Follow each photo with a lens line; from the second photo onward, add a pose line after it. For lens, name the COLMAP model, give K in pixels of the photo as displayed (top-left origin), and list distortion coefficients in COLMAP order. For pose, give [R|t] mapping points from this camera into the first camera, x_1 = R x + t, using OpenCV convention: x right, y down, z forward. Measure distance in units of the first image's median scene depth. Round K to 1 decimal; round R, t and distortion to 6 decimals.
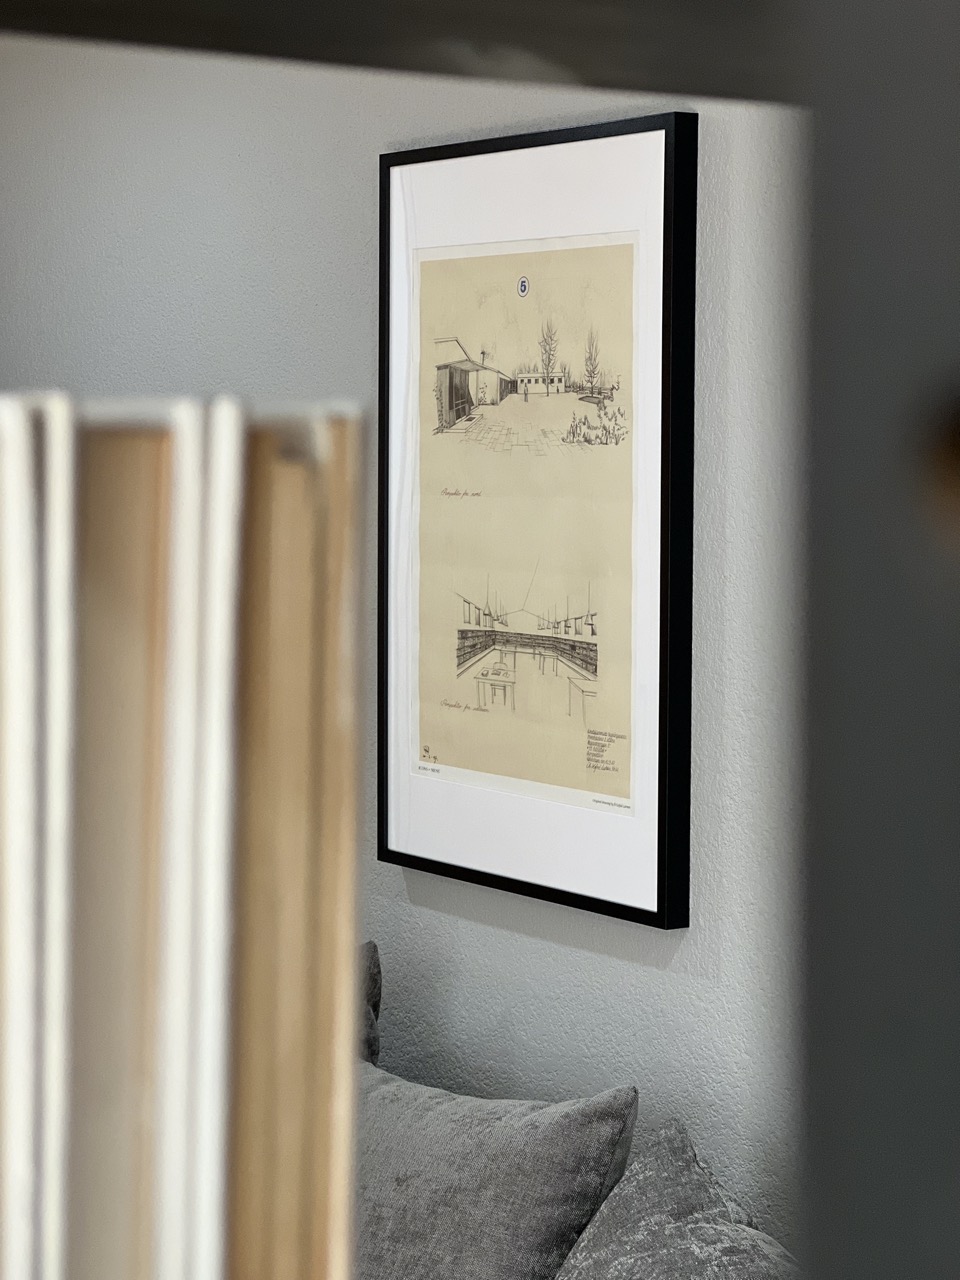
lens RADIAL K [[2871.6, 0, 483.8], [0, 2871.6, 634.5], [0, 0, 1]] dist [-0.255304, 6.423235]
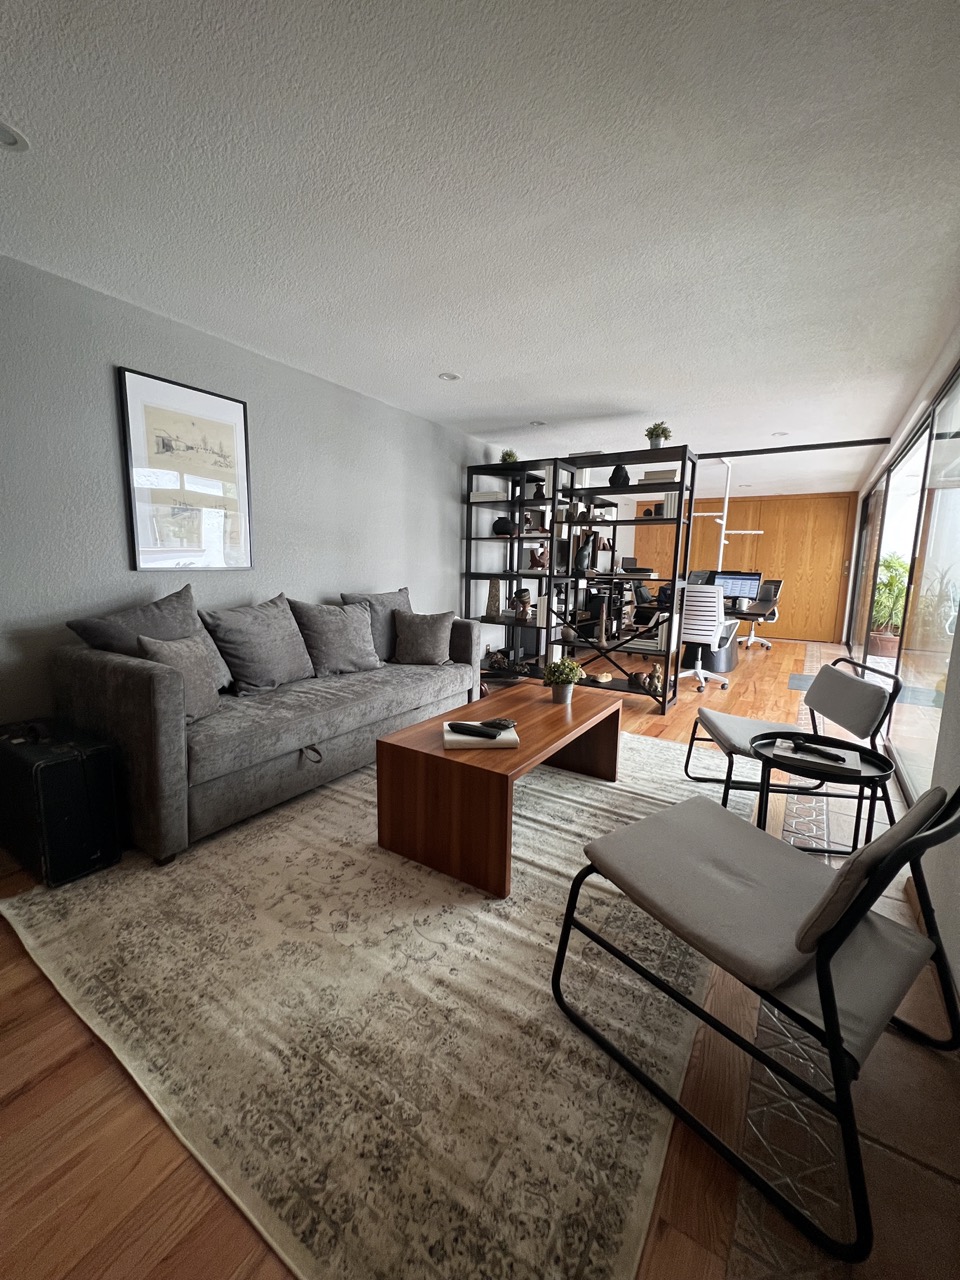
lens RADIAL K [[512.7, 0, 479.4], [0, 512.7, 634.5], [0, 0, 1]] dist [-0.002379, -0.000327]
pose [[-0.401466, -0.135699, 0.905765, -0.874090], [0.059030, 0.983073, 0.173445, 0.076707], [-0.913970, 0.123100, -0.386660, 0.935508]]
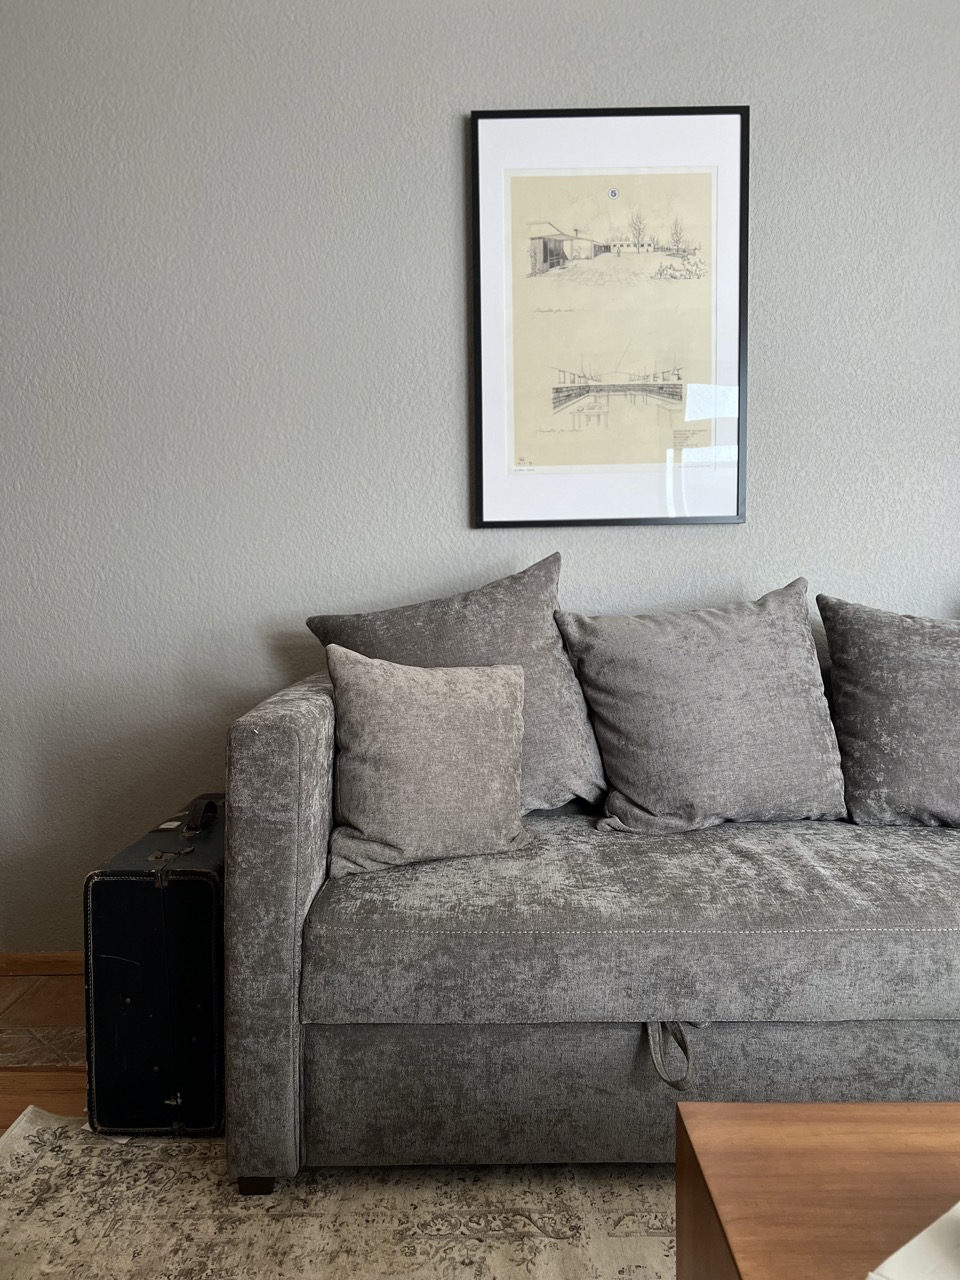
lens RADIAL K [[953.0, 0, 482.5], [0, 953.0, 647.2], [0, 0, 1]] dist [0.083109, -0.117105]
pose [[0.551878, -0.062043, 0.831614, -0.568264], [0.079861, 0.996577, 0.021353, 0.150804], [-0.830092, 0.054629, 0.554944, 0.731643]]
